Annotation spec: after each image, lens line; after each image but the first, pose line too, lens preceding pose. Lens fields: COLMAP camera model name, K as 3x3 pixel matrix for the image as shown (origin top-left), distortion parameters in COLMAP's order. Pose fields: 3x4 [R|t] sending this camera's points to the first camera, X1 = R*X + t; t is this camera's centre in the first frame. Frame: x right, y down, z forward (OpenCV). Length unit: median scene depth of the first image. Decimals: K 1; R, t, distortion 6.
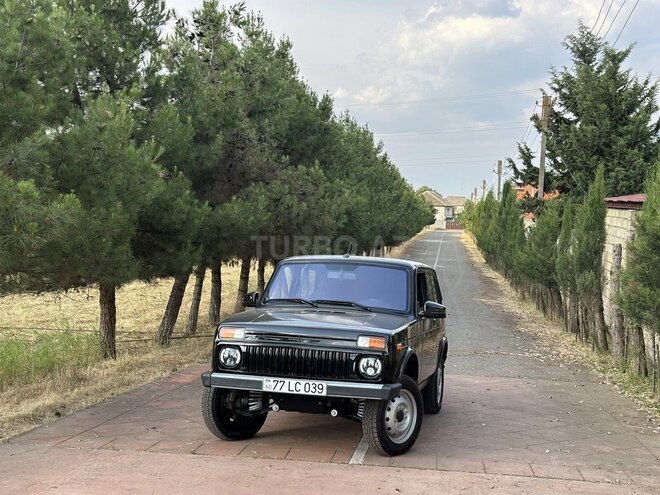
lens RADIAL K [[906.1, 0, 324.8], [0, 906.1, 263.2], [0, 0, 1]] dist [0.146323, -0.121266]
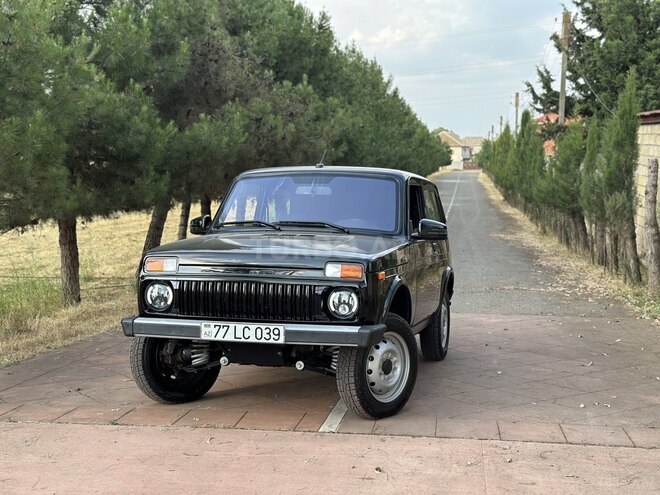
lens RADIAL K [[906.1, 0, 324.8], [0, 906.1, 263.2], [0, 0, 1]] dist [0.146323, -0.121266]
pose [[0.999329, -0.029811, -0.021273, 0.038169], [0.030999, 0.997842, 0.057878, 0.027663], [0.019501, -0.058499, 0.998097, 0.189961]]
